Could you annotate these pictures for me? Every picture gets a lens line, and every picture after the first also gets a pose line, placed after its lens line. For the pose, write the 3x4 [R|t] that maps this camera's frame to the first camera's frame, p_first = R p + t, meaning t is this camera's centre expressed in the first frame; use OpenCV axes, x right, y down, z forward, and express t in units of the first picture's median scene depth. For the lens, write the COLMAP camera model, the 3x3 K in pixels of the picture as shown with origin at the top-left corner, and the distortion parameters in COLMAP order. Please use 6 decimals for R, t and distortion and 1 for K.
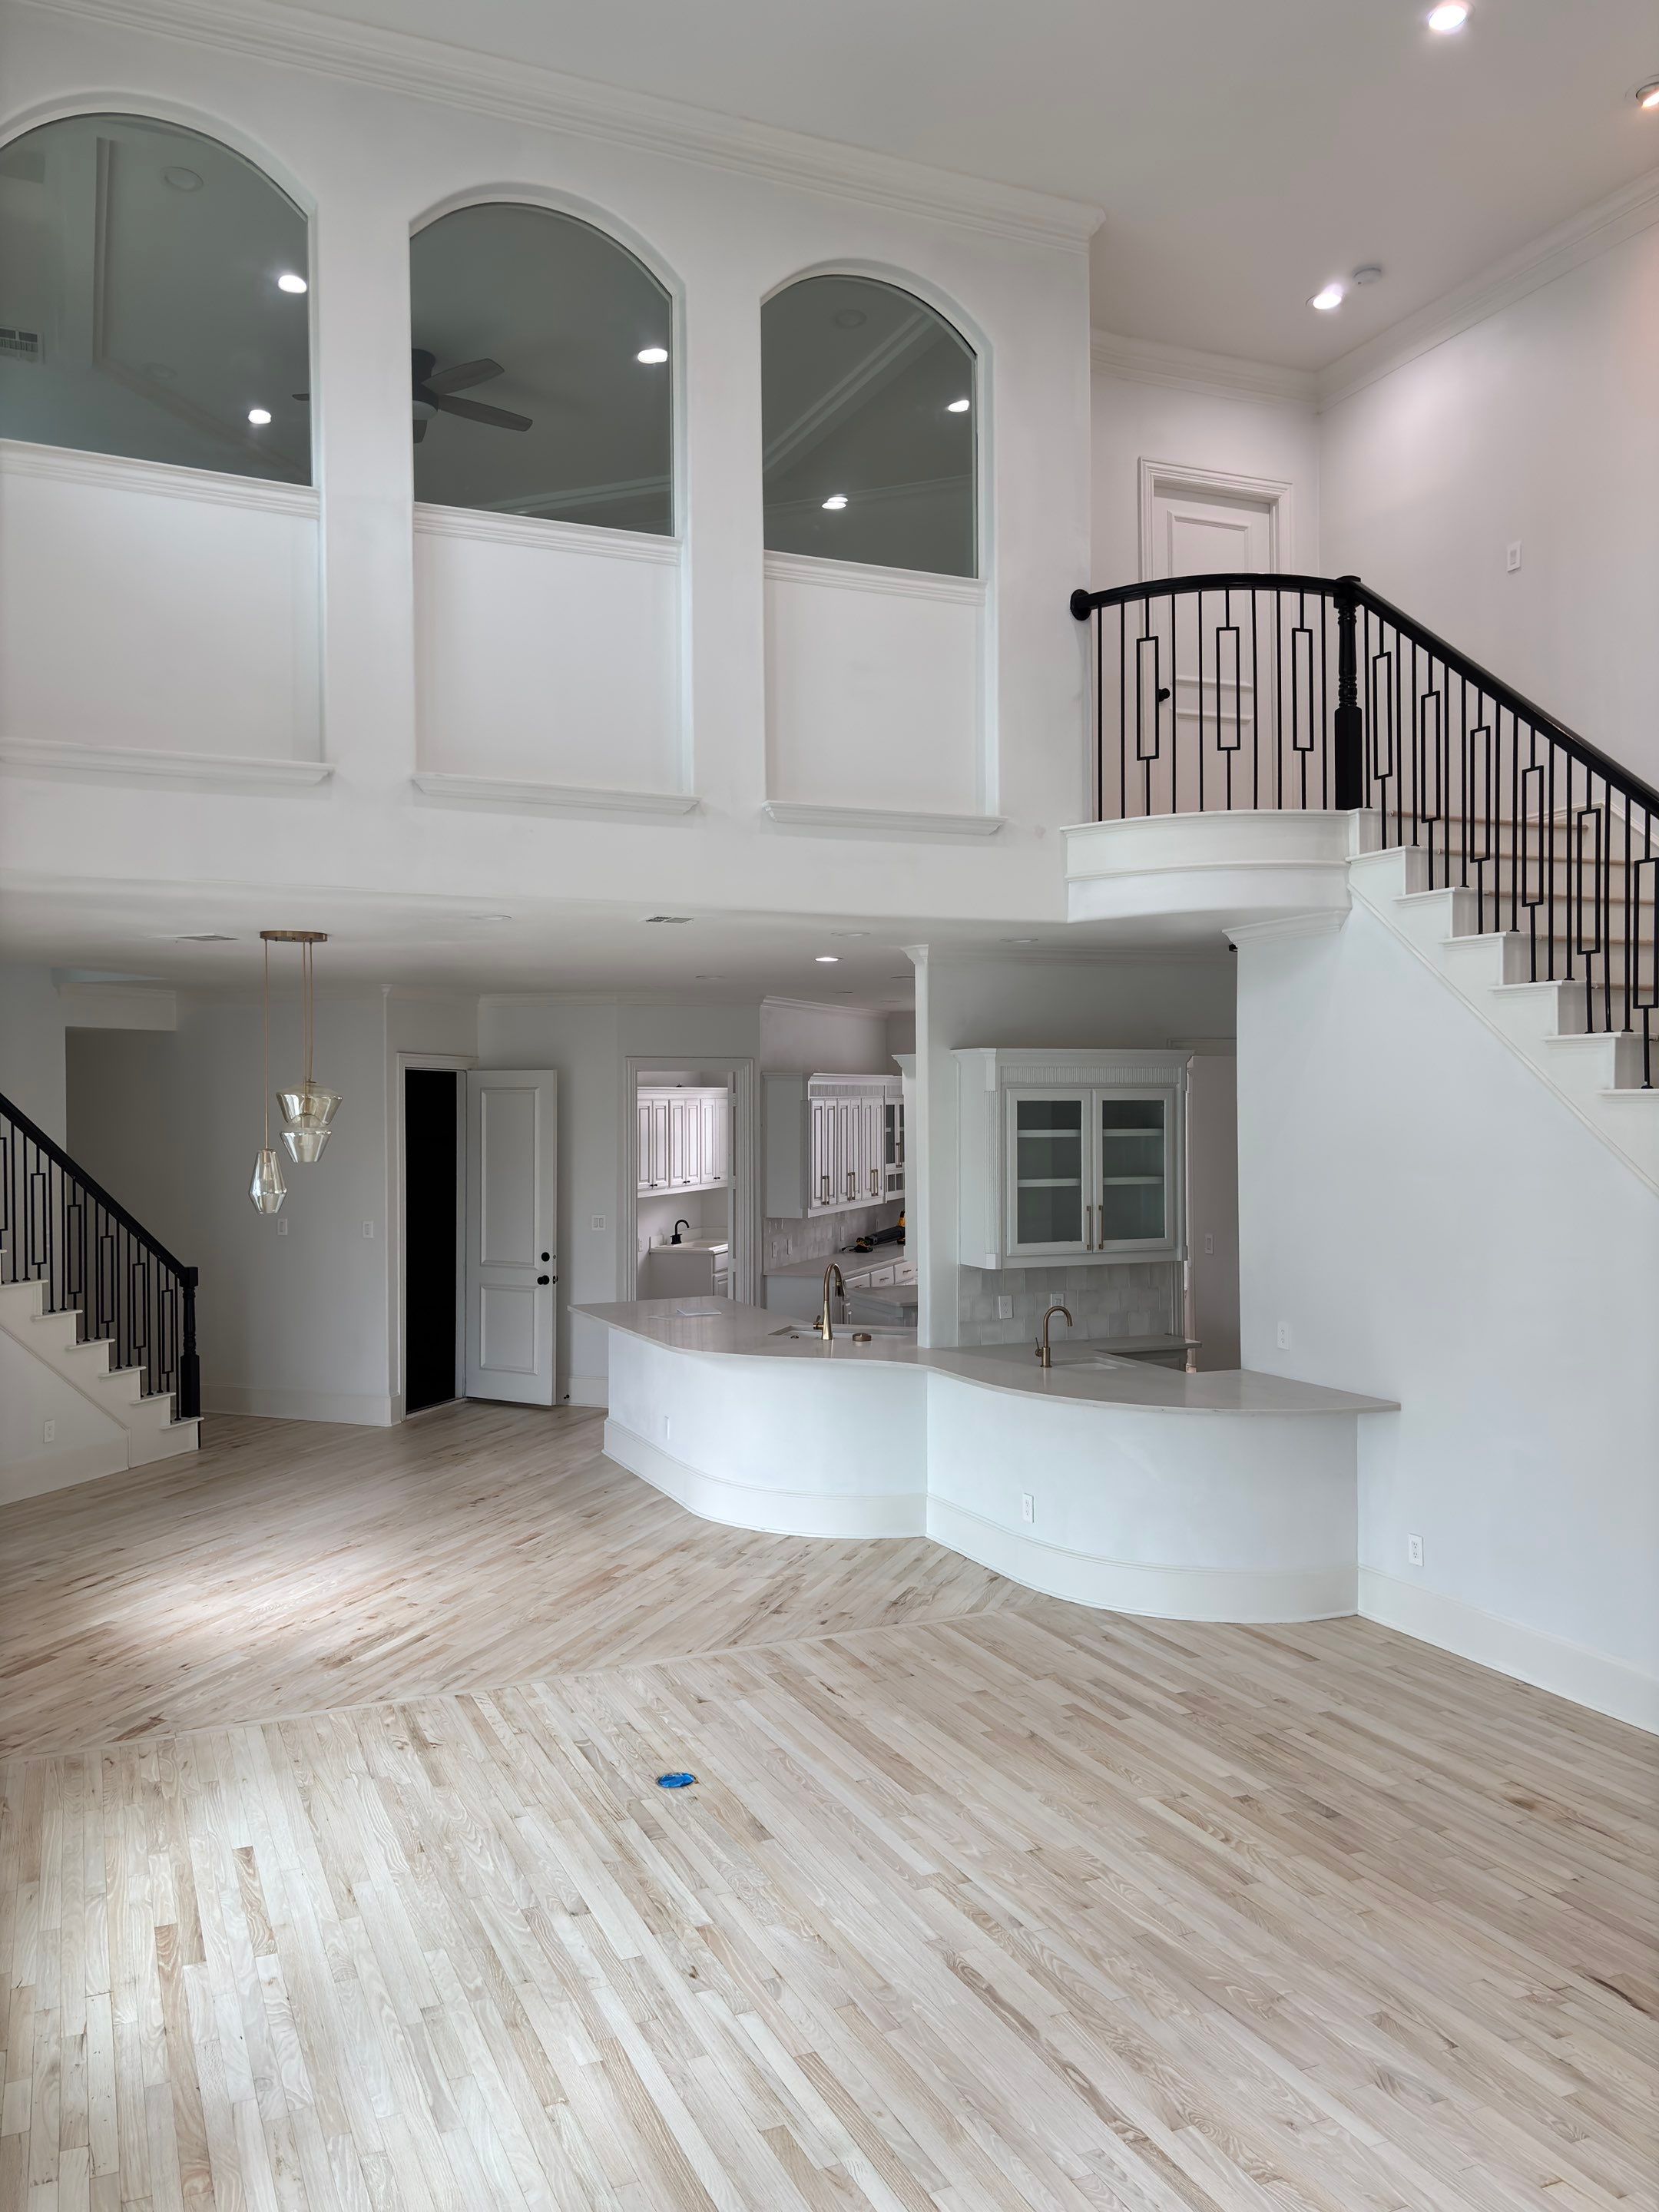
lens RADIAL K [[1656.9, 0, 823.3], [0, 1656.9, 1053.9], [0, 0, 1]] dist [0.027767, -0.004737]
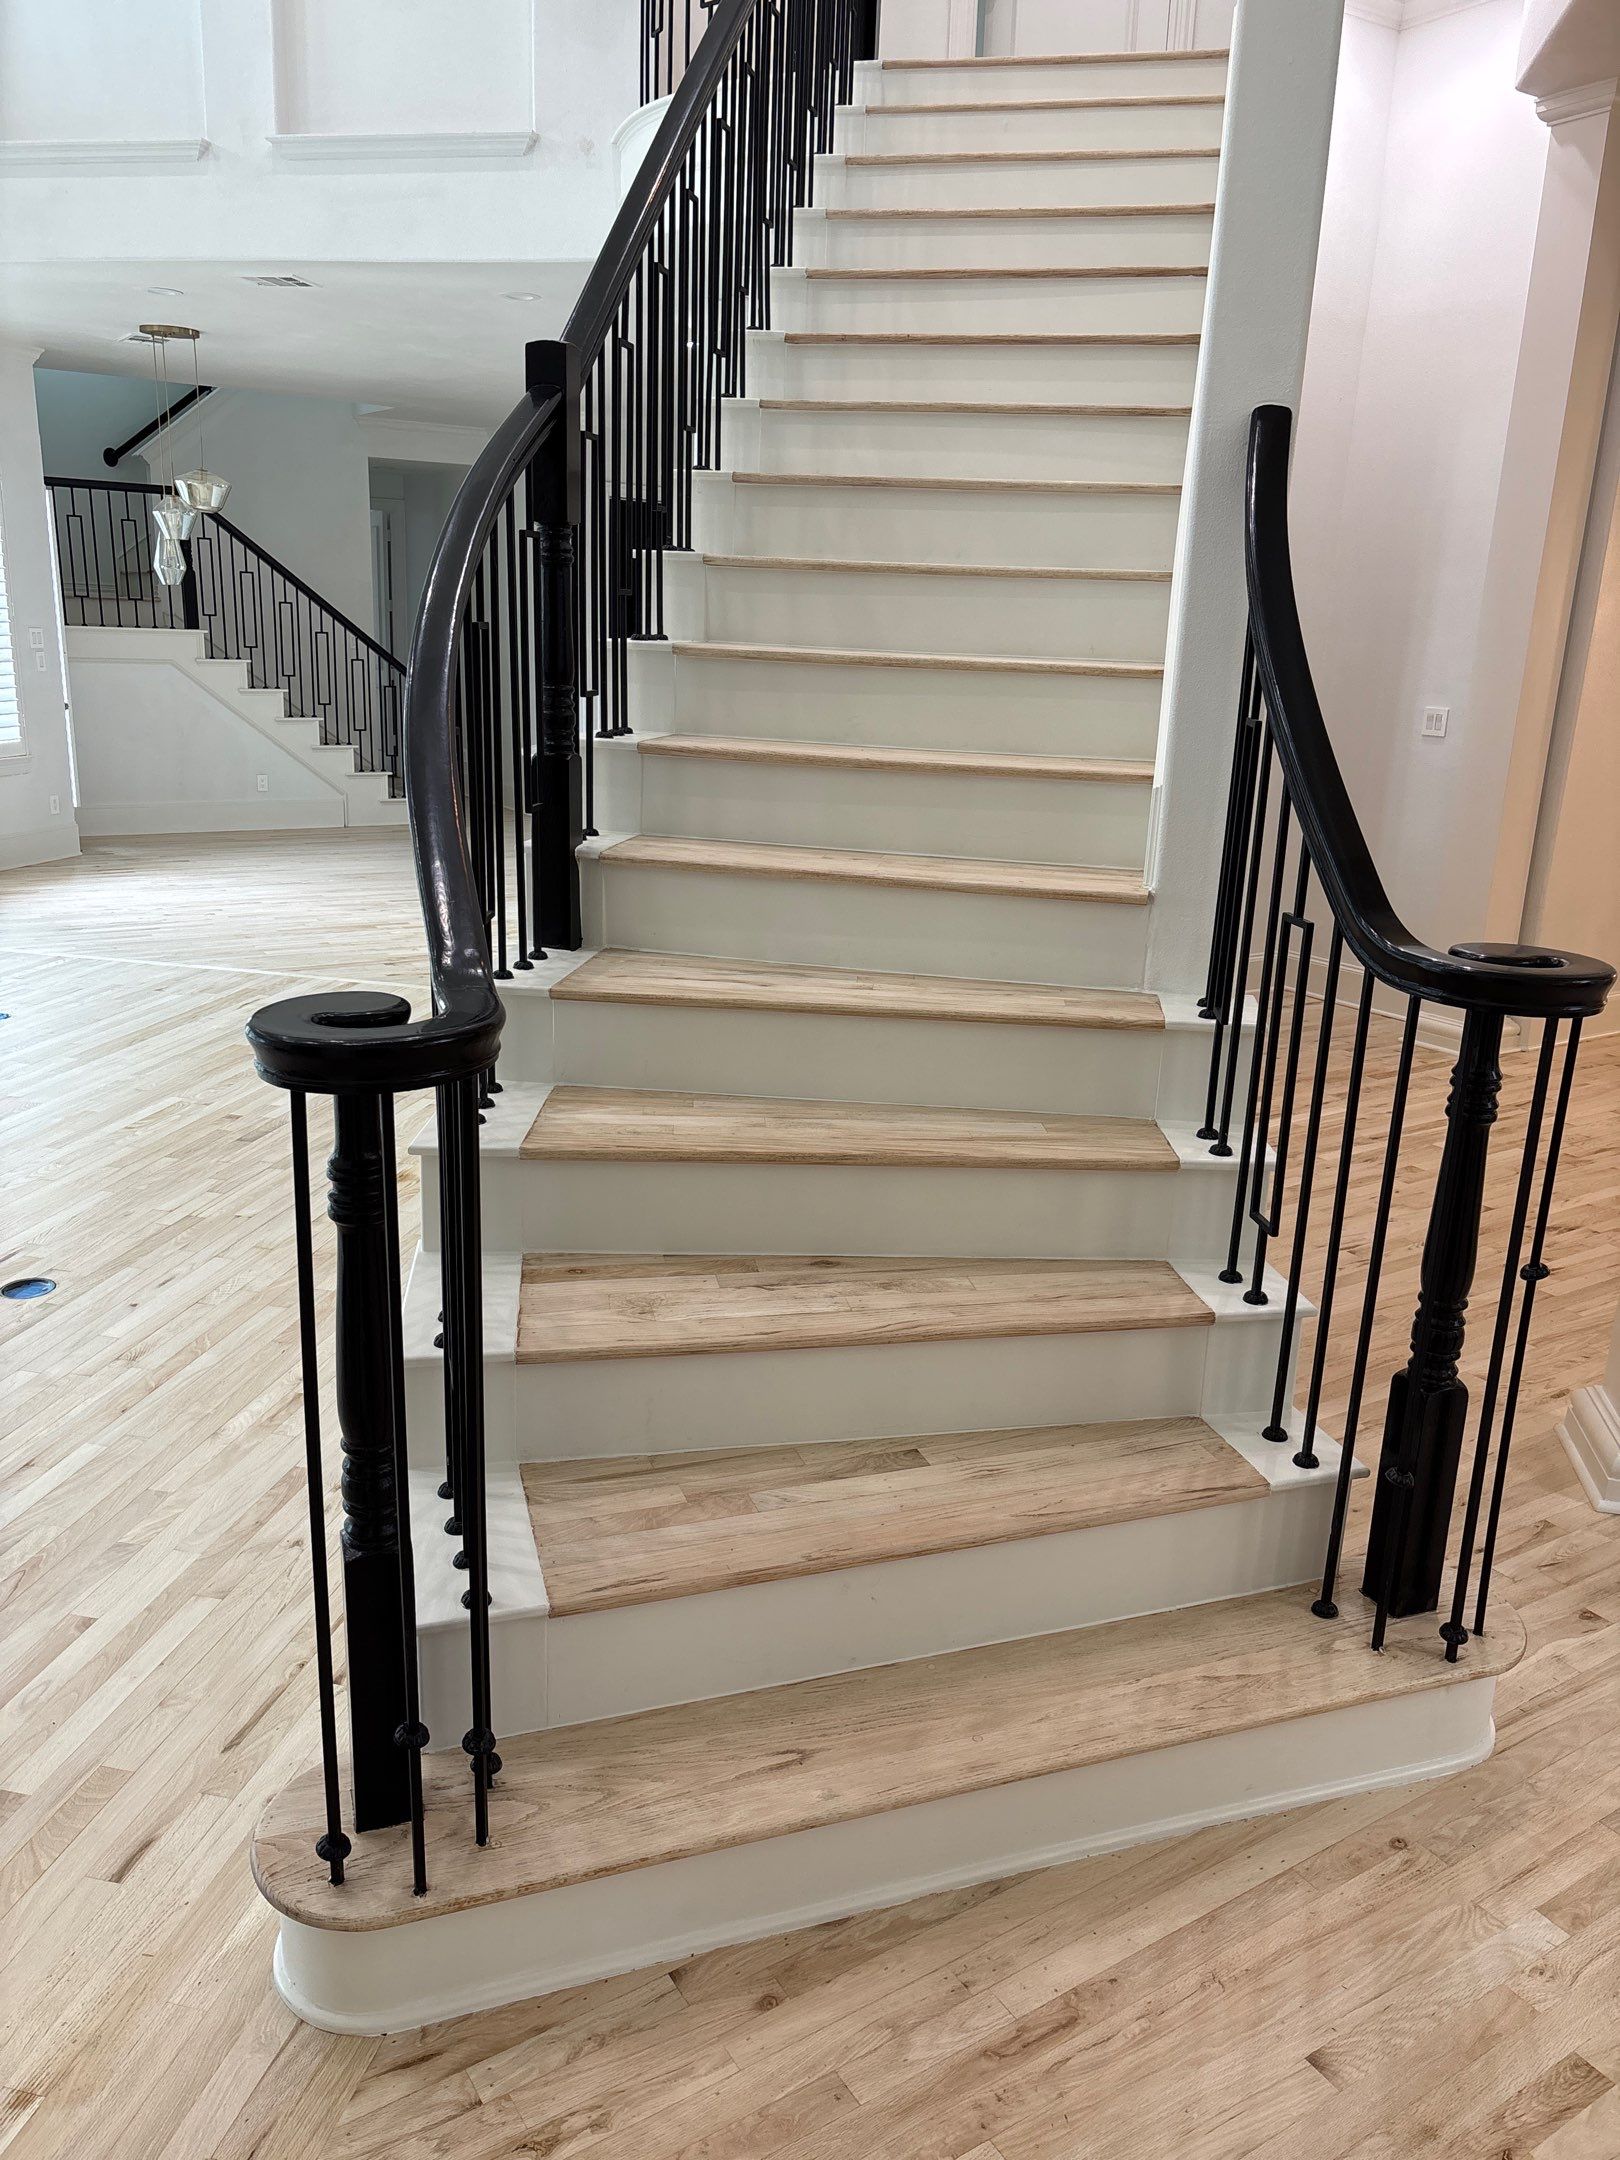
lens RADIAL K [[1638.5, 0, 810.0], [0, 1638.5, 1080.0], [0, 0, 1]] dist [0.007645, 0.004657]
pose [[0.802662, 0.196208, -0.563237, 0.895380], [-0.022291, 0.953550, 0.300410, 0.079616], [0.596017, -0.228573, 0.769752, 0.330035]]
